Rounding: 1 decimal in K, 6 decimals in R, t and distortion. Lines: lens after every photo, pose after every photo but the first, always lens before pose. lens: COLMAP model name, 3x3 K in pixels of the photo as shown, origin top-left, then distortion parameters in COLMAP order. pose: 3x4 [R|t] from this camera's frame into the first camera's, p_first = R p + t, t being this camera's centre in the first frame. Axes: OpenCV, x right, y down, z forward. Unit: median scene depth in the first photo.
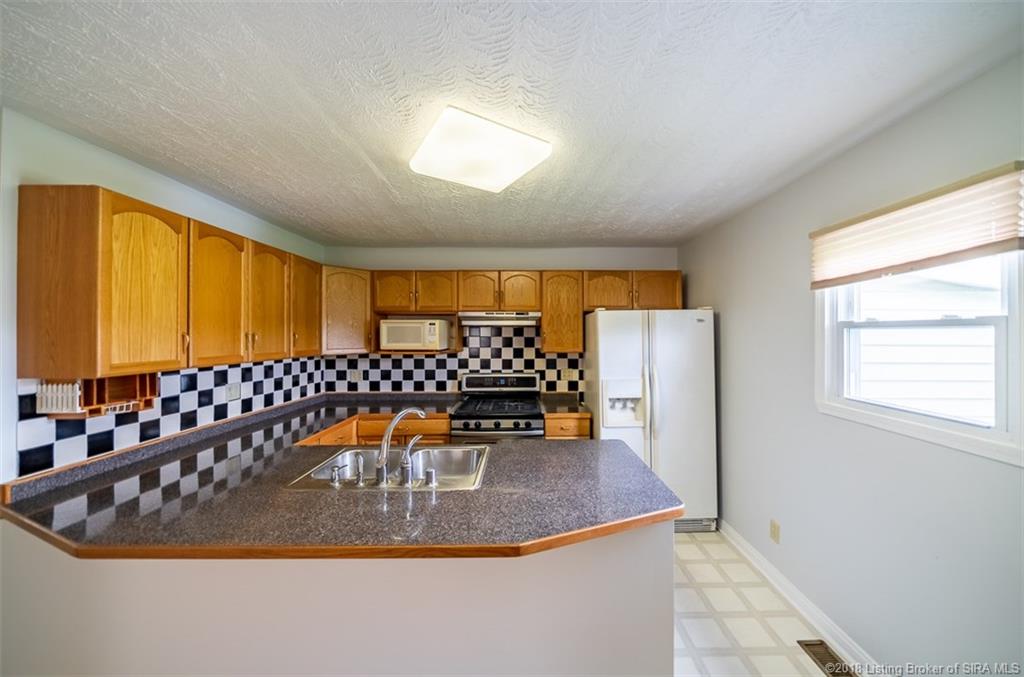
lens RADIAL K [[361.6, 0, 525.5], [0, 361.6, 332.9], [0, 0, 1]] dist [-0.002200, -0.000287]
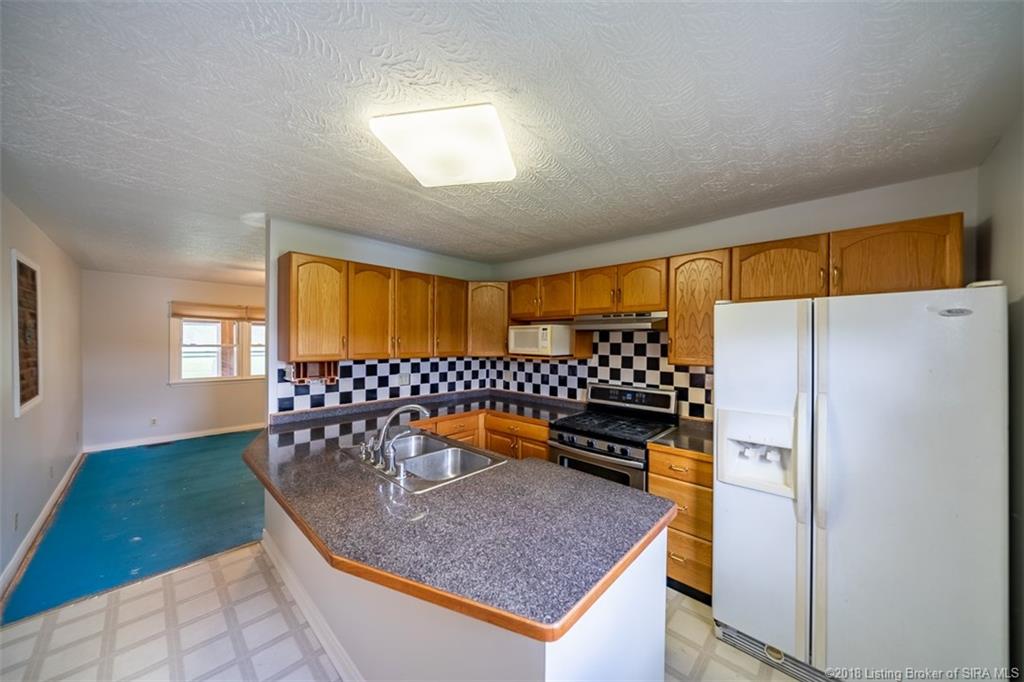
lens RADIAL K [[353.1, 0, 506.7], [0, 353.1, 343.7], [0, 0, 1]] dist [-0.001312, -0.000236]
pose [[0.712748, 0.013297, -0.701295, 0.356923], [-0.006435, 0.999902, 0.012419, 0.004136], [0.701391, -0.004339, 0.712763, 0.245851]]
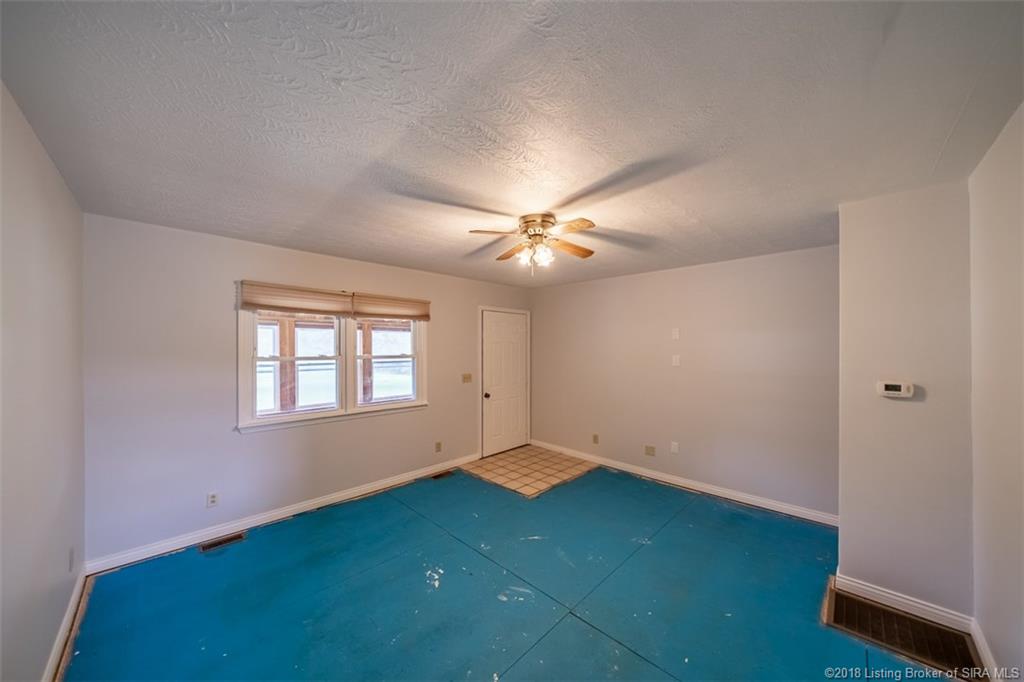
lens RADIAL K [[353.1, 0, 506.7], [0, 353.1, 343.7], [0, 0, 1]] dist [-0.001312, -0.000236]
pose [[0.695577, -0.007391, -0.718413, -0.835520], [0.003457, 0.999970, -0.006941, 0.011555], [0.718443, 0.002345, 0.695582, 0.170688]]
